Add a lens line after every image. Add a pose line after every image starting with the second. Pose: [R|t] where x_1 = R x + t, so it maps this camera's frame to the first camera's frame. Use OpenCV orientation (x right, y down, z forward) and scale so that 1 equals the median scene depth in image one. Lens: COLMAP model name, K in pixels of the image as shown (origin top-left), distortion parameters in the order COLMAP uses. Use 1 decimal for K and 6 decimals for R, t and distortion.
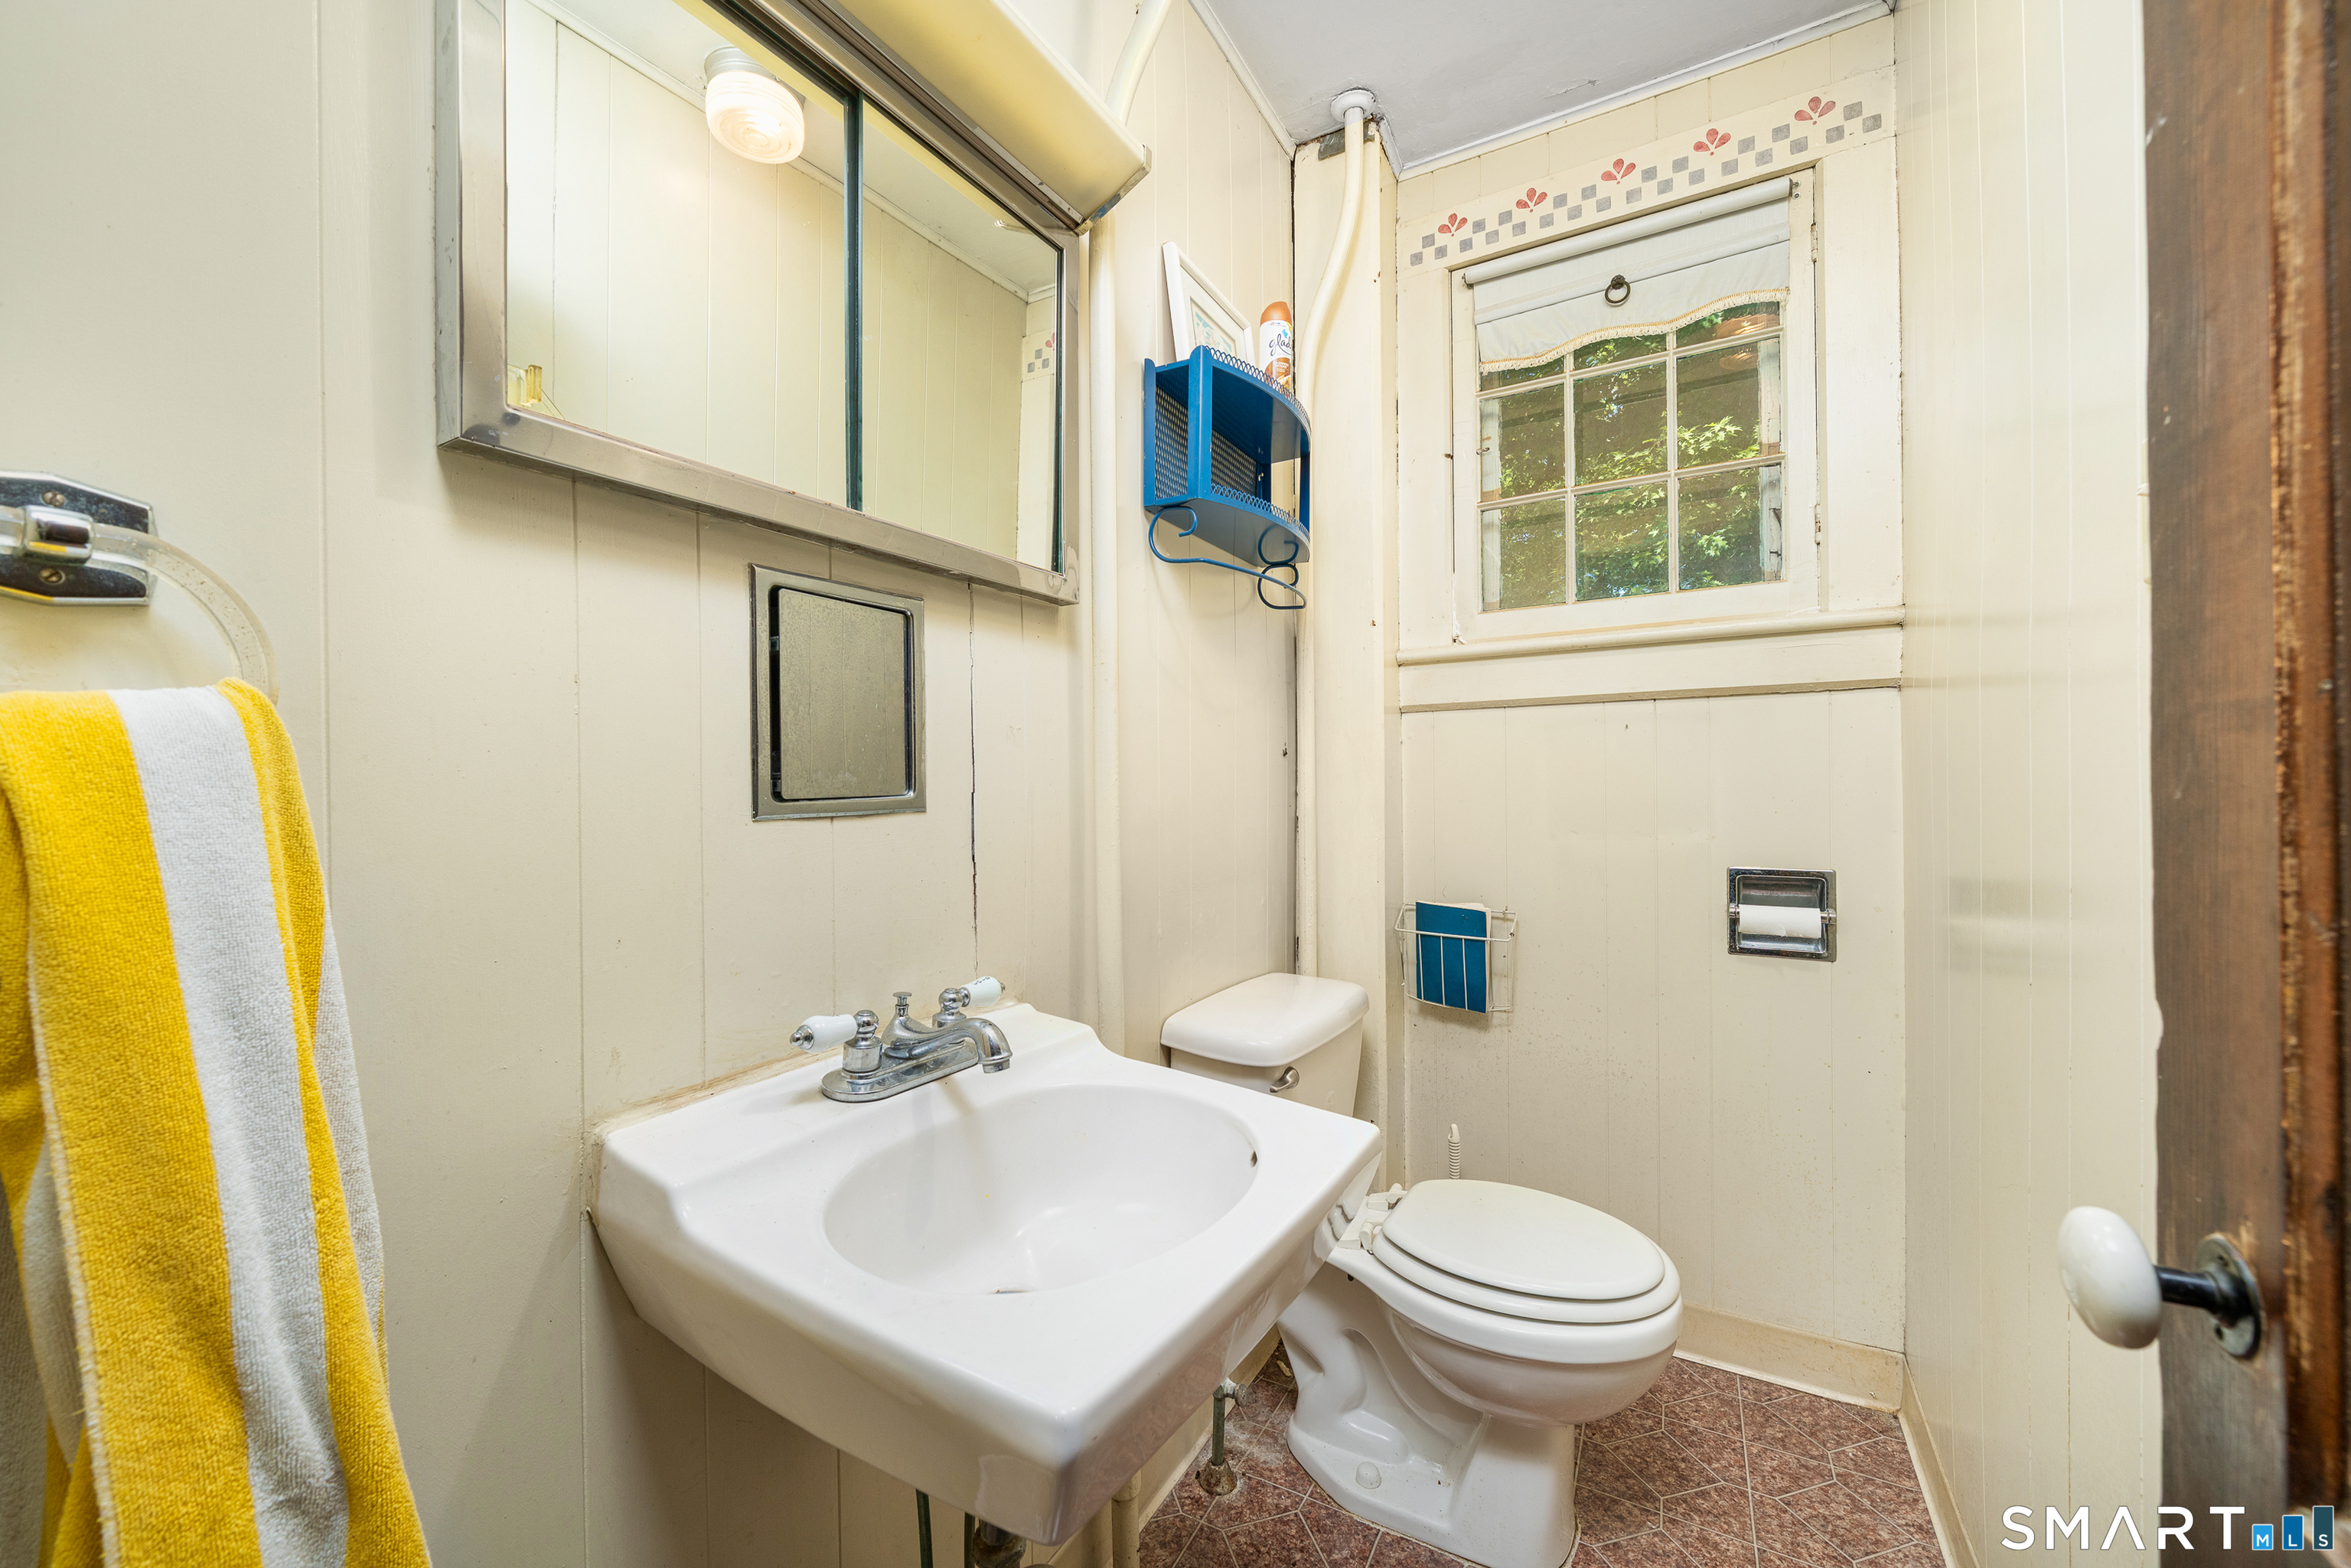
lens RADIAL K [[912.3, 0, 1174.9], [0, 912.3, 801.7], [0, 0, 1]] dist [-0.002103, -0.000015]
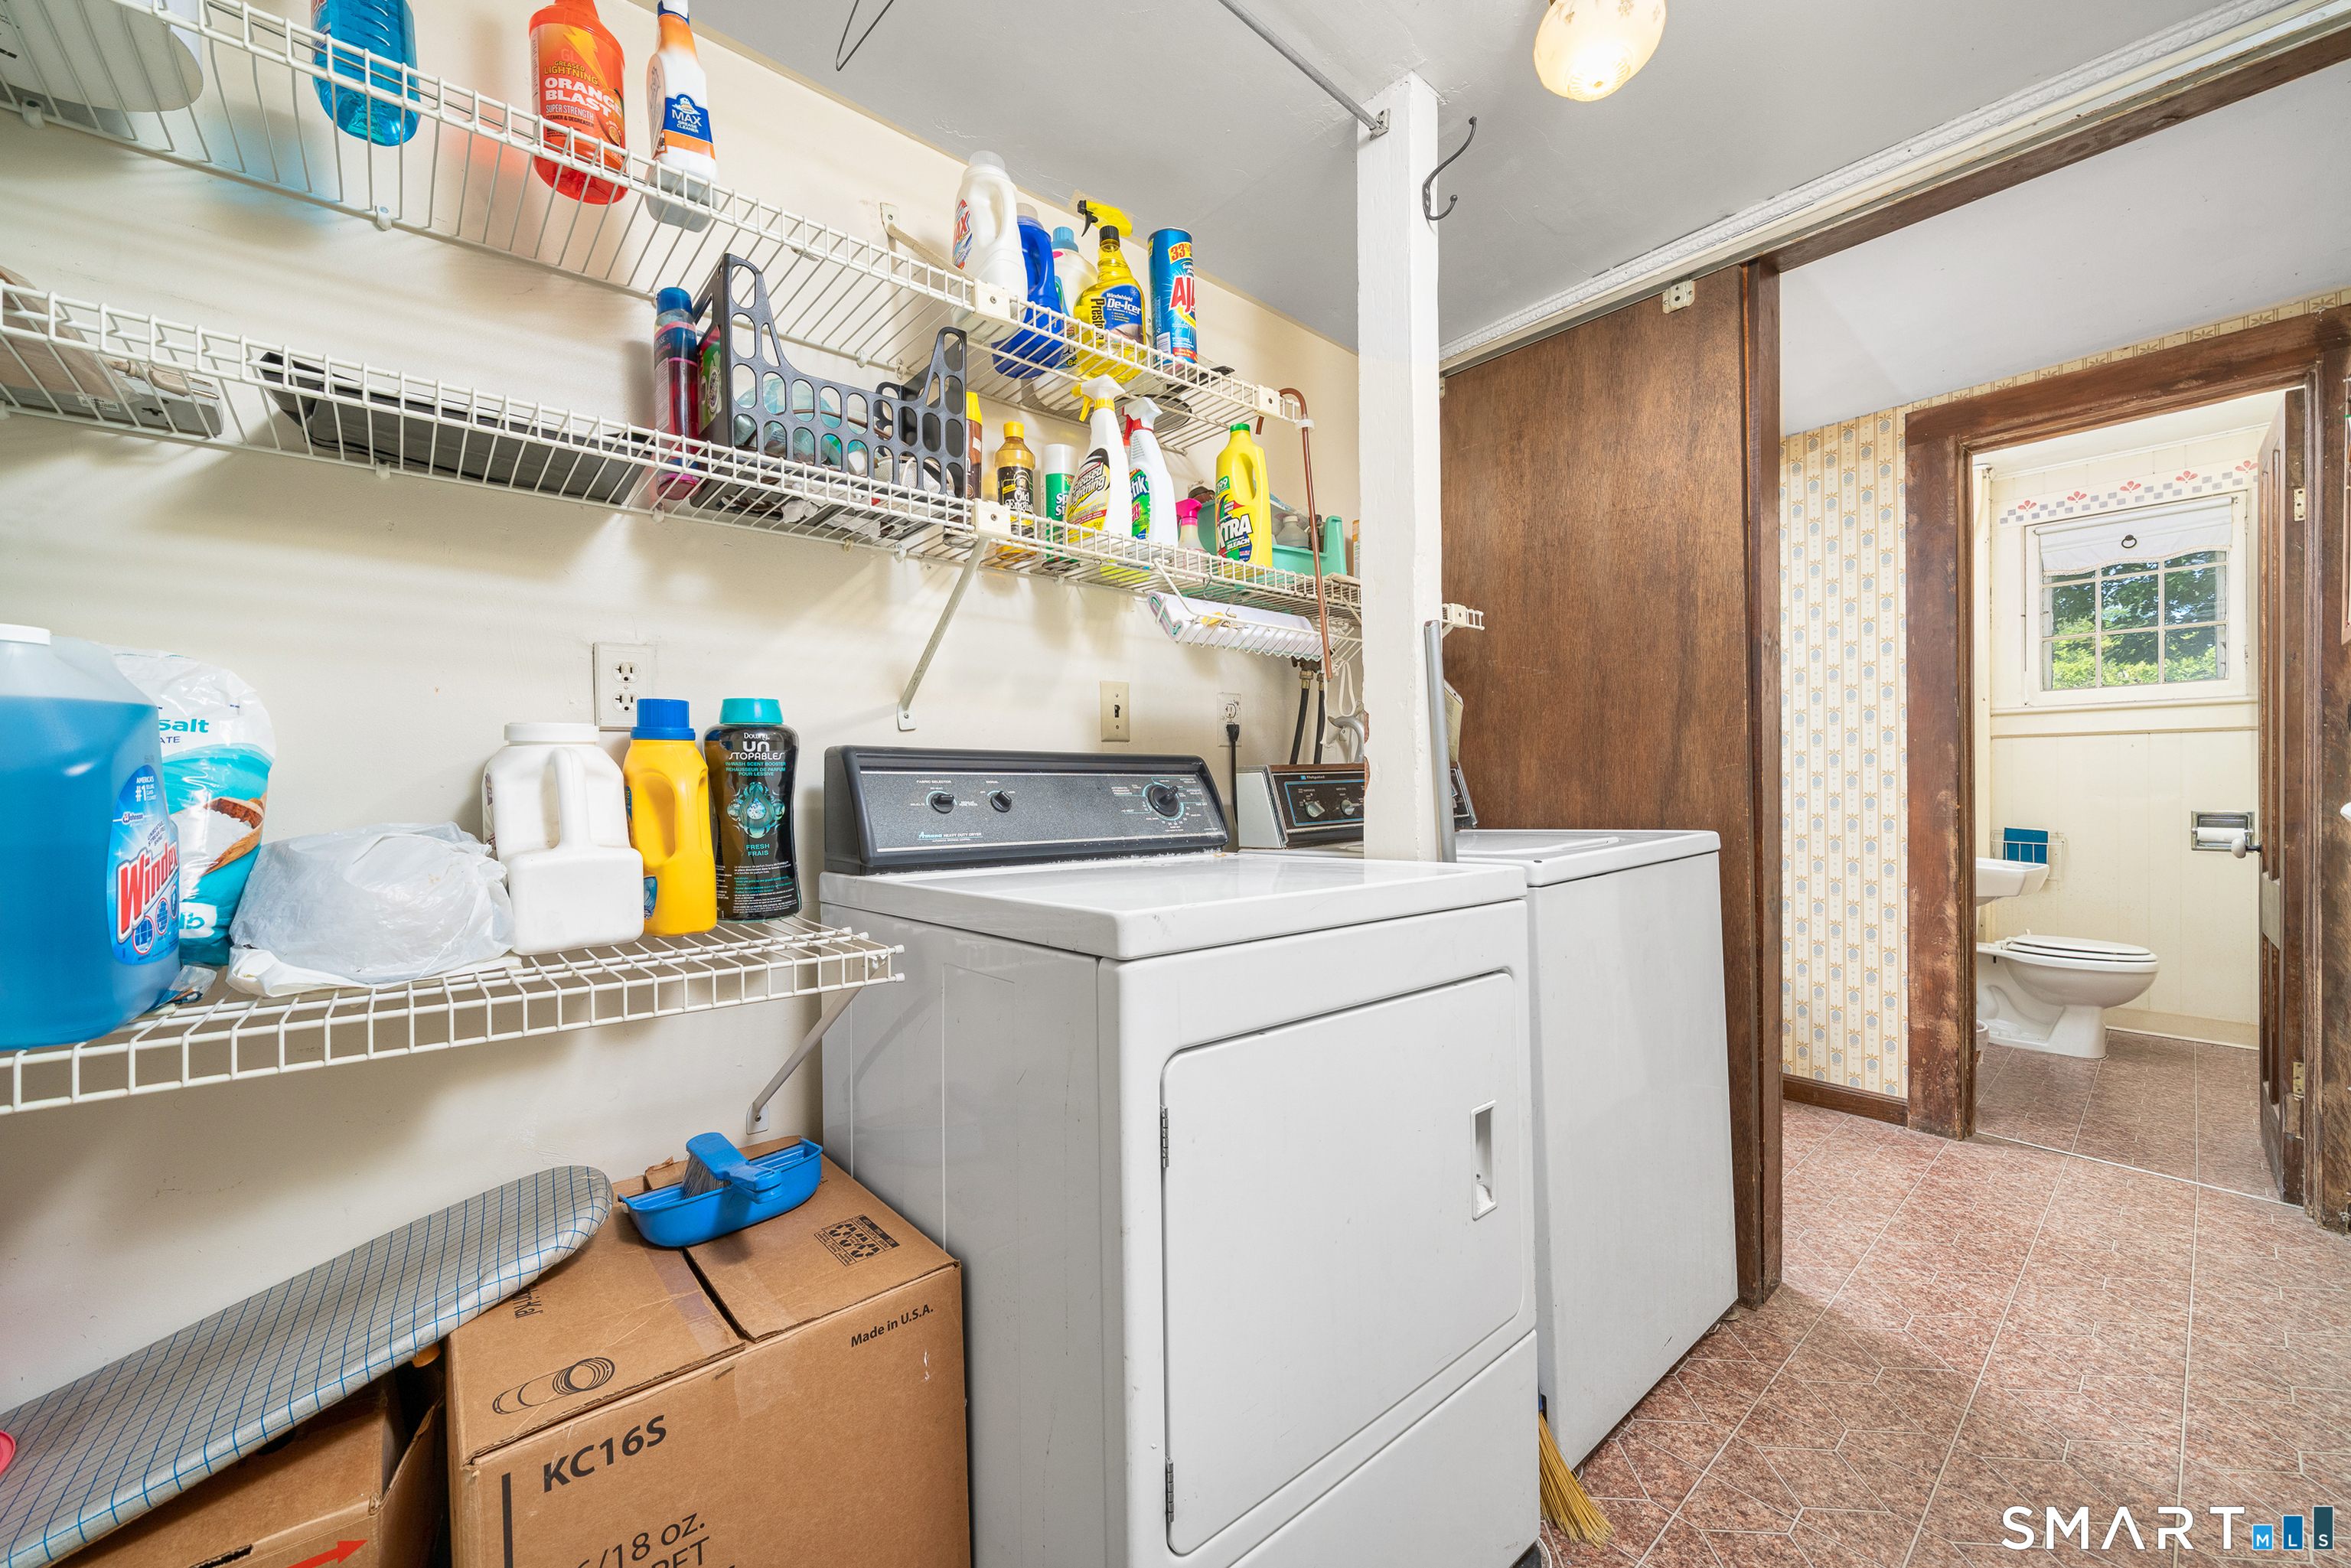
lens RADIAL K [[912.3, 0, 1170.9], [0, 912.3, 783.8], [0, 0, 1]] dist [-0.002103, -0.000015]
pose [[0.933232, 0.000311, -0.359275, -0.818033], [0.004167, 0.999923, 0.011691, -0.026682], [0.359251, -0.012407, 0.933159, -1.749438]]
